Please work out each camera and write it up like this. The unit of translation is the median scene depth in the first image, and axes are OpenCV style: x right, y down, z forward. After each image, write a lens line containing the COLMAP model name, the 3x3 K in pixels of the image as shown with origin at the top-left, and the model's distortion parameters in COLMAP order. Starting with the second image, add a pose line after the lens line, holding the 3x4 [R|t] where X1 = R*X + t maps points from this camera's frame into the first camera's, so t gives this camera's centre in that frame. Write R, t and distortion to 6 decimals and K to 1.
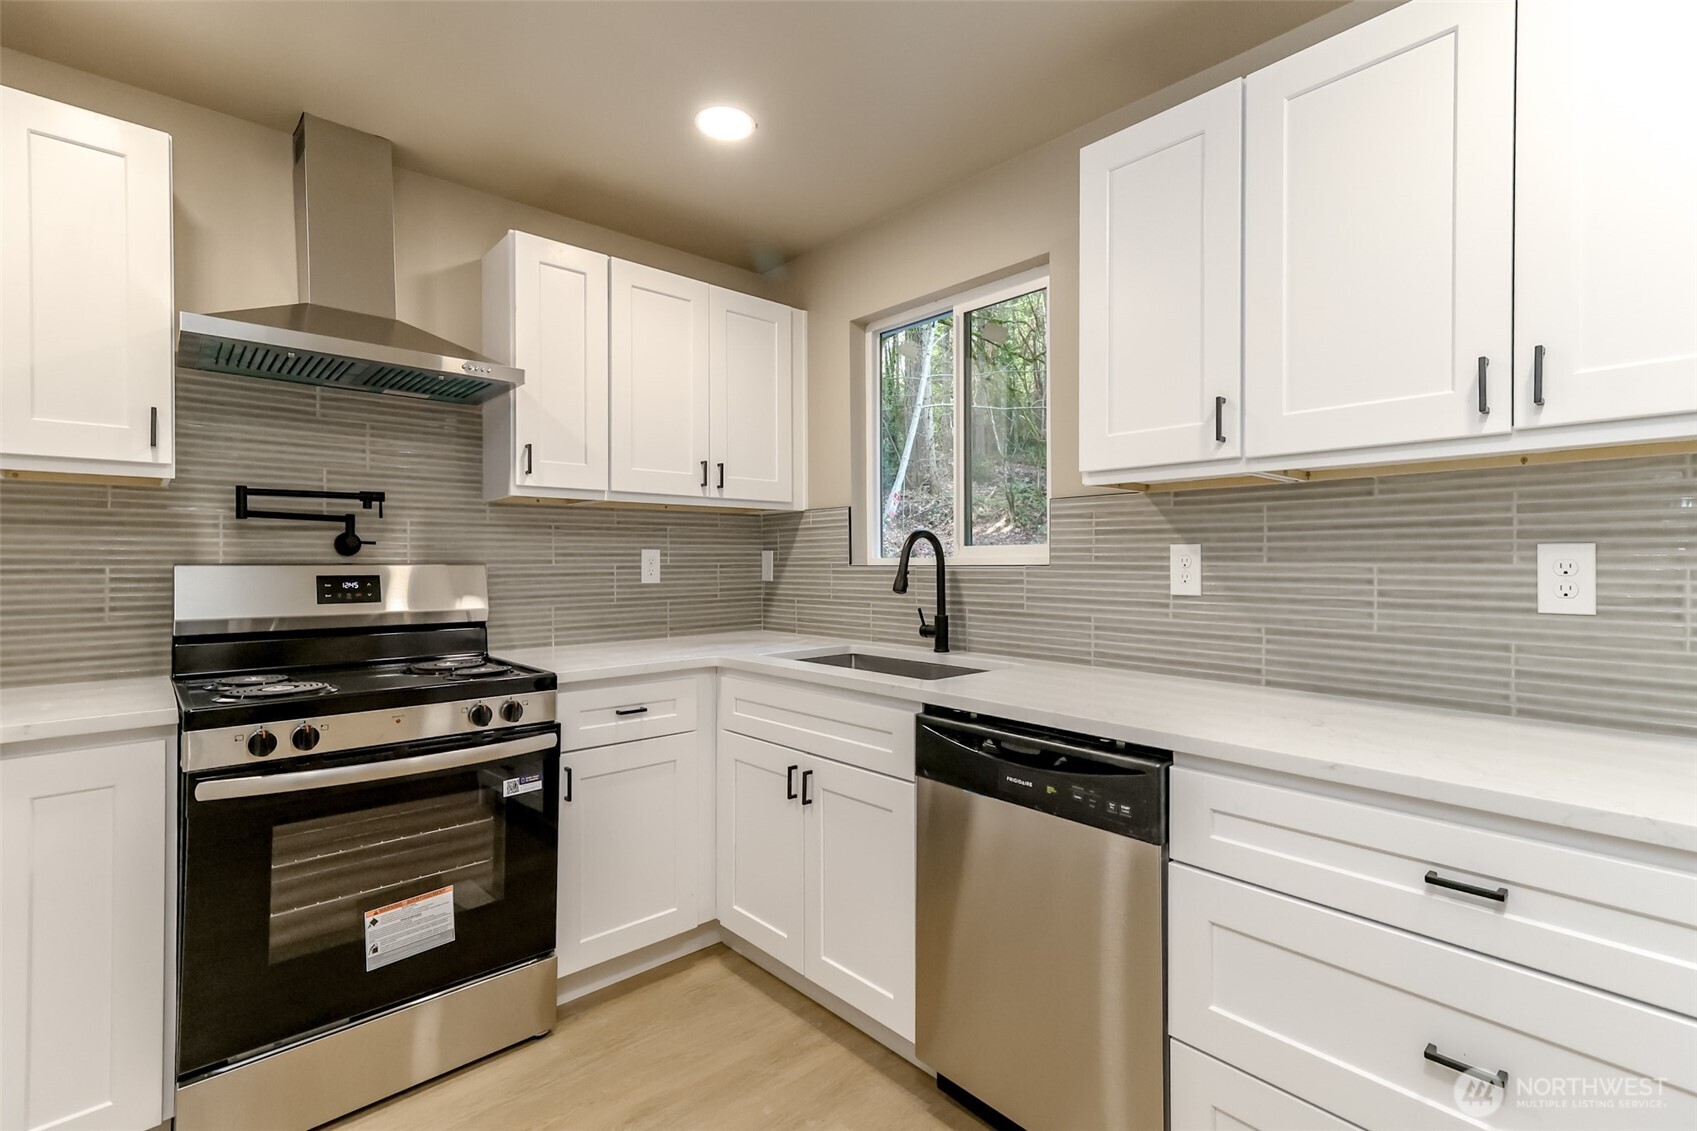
lens RADIAL K [[775.6, 0, 851.8], [0, 775.6, 558.3], [0, 0, 1]] dist [0.016842, -0.000273]
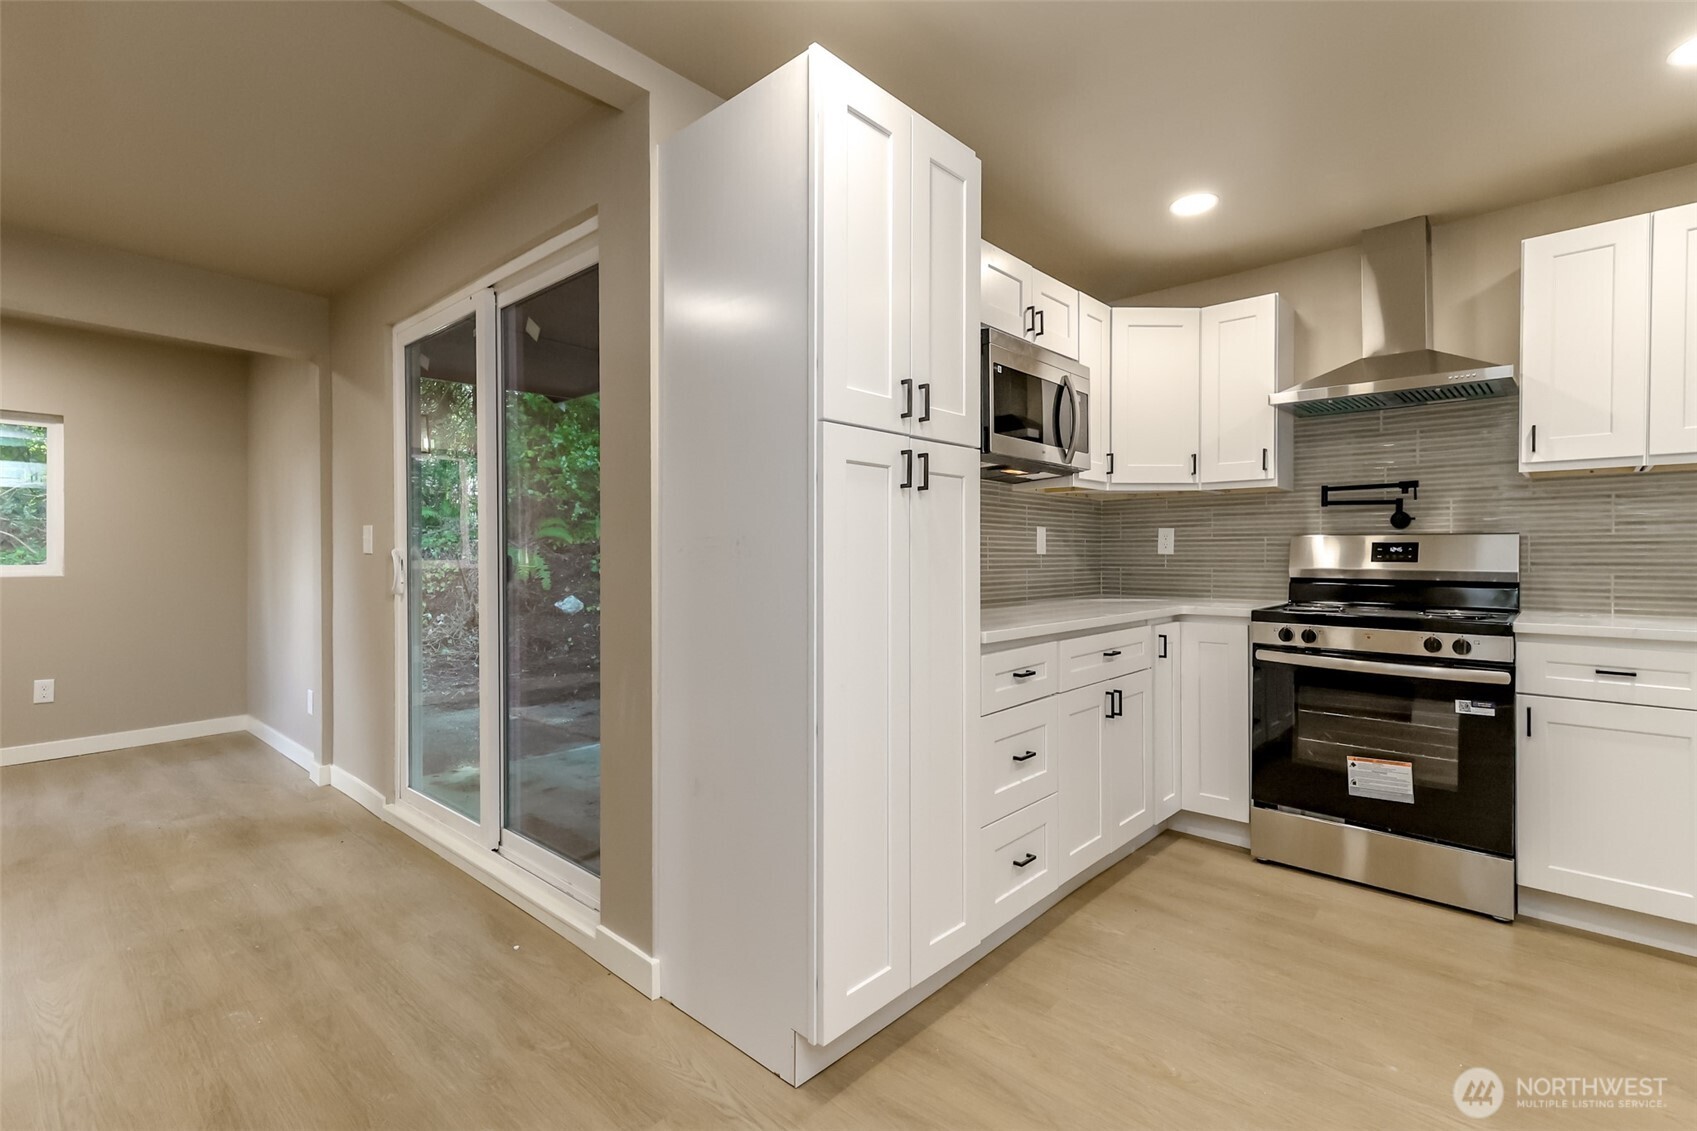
lens RADIAL K [[775.6, 0, 848.5], [0, 775.6, 556.9], [0, 0, 1]] dist [0.016842, -0.000273]
pose [[0.088827, 0.010718, -0.995989, 0.674342], [0.005515, 0.999921, 0.011253, 0.027171], [0.996032, -0.006493, 0.088761, -0.099424]]
